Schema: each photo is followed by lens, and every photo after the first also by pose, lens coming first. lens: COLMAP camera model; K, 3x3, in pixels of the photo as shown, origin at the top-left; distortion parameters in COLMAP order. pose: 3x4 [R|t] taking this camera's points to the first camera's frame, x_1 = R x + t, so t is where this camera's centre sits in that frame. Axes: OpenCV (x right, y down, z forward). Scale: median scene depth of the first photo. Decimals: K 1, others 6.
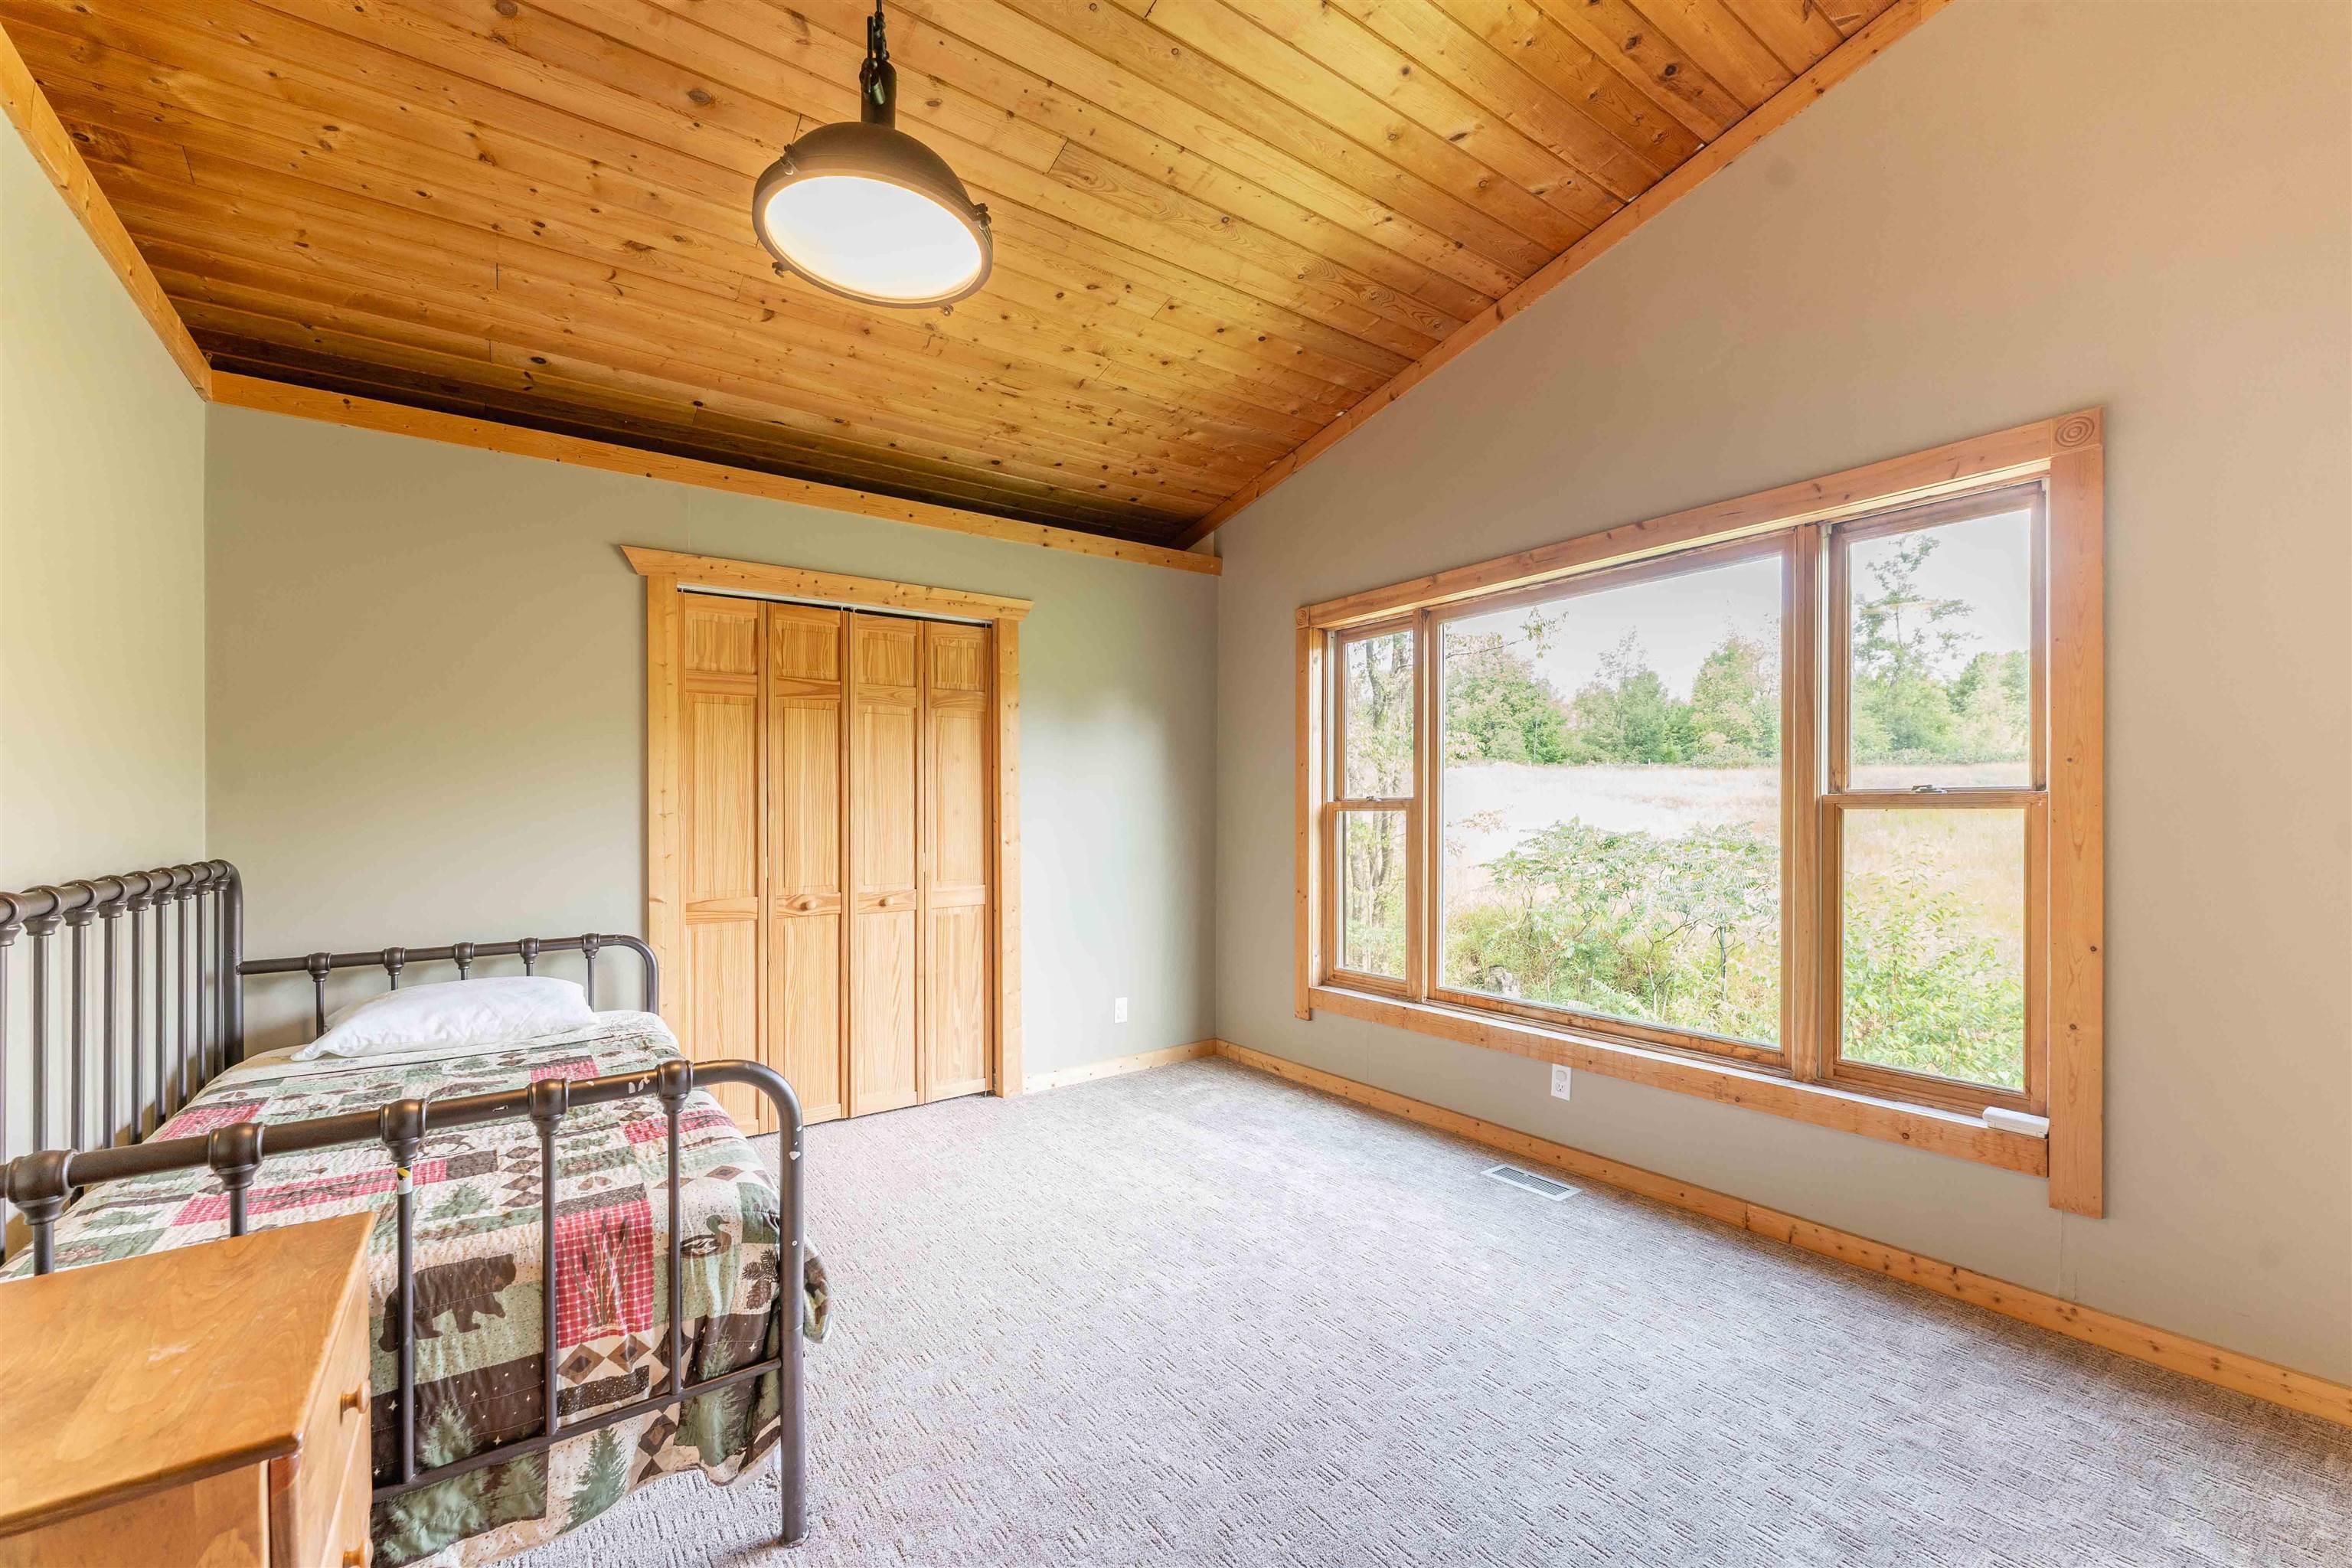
lens RADIAL K [[943.8, 0, 1169.3], [0, 943.8, 798.5], [0, 0, 1]] dist [-0.000370, 0.000076]
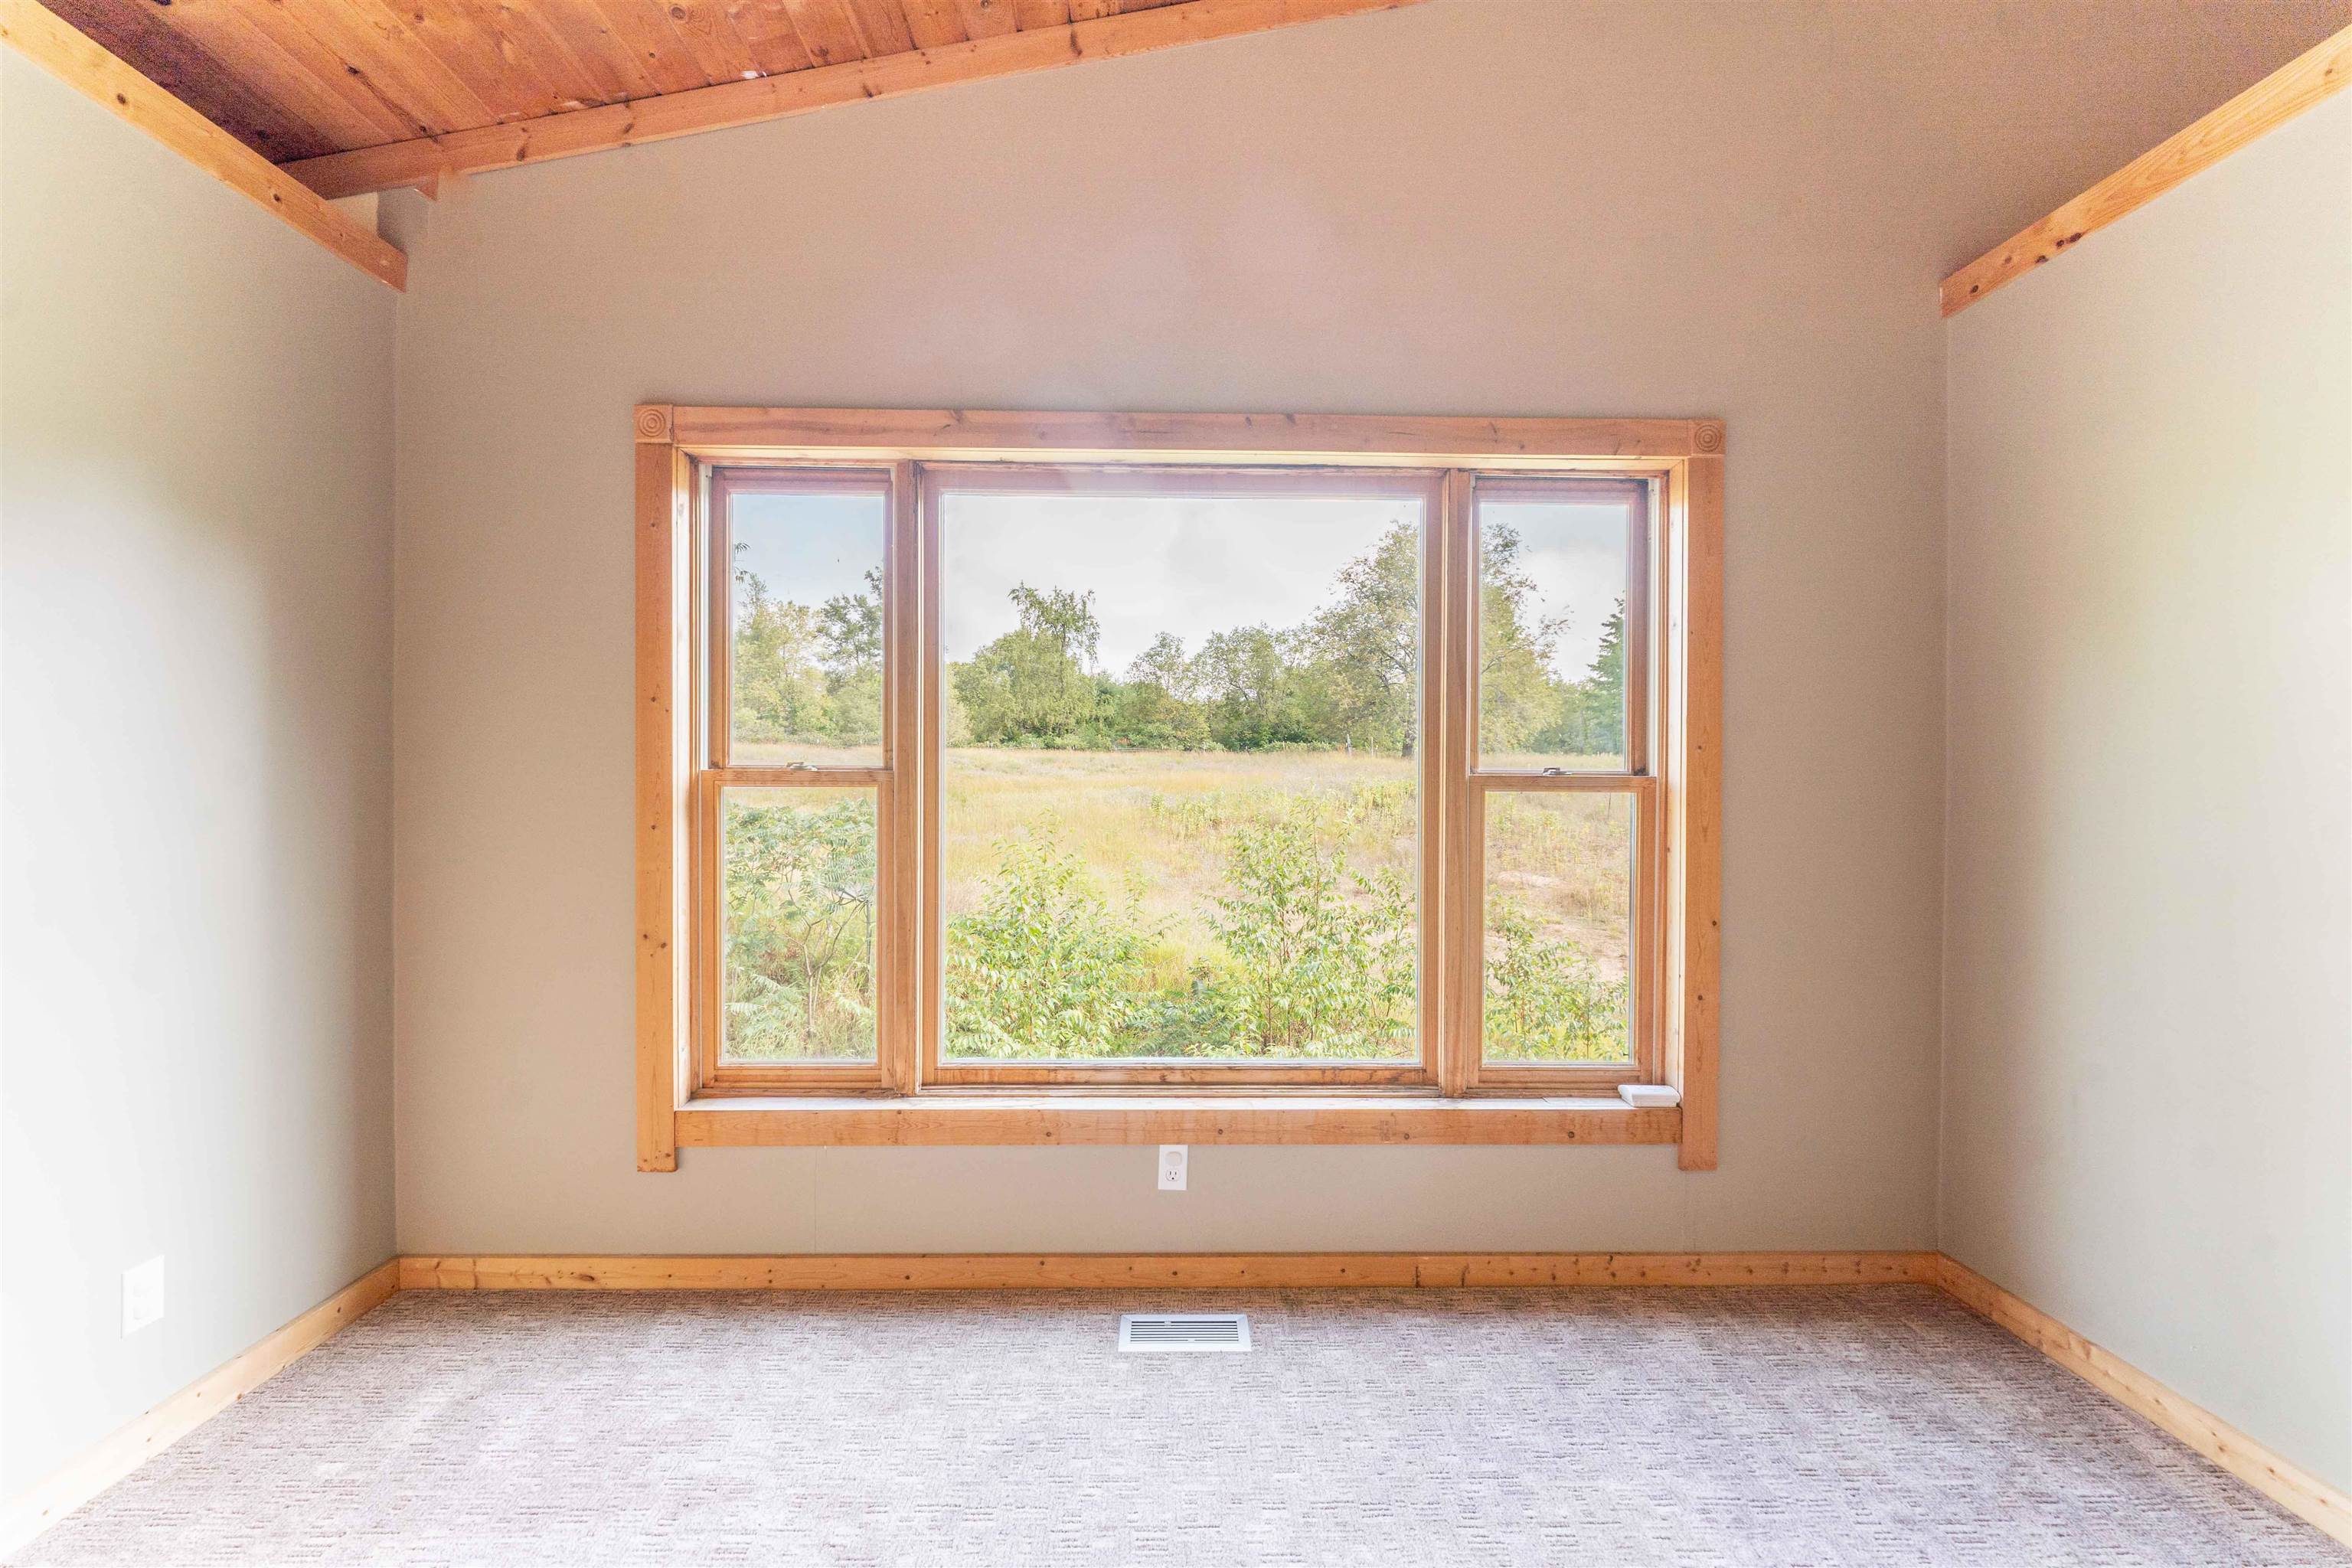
lens RADIAL K [[943.8, 0, 1169.3], [0, 943.8, 798.5], [0, 0, 1]] dist [-0.000370, 0.000076]
pose [[0.568827, -0.003592, 0.822449, -0.165938], [-0.020731, 0.999610, 0.018705, 0.005399], [-0.822196, -0.027690, 0.568531, 0.561837]]
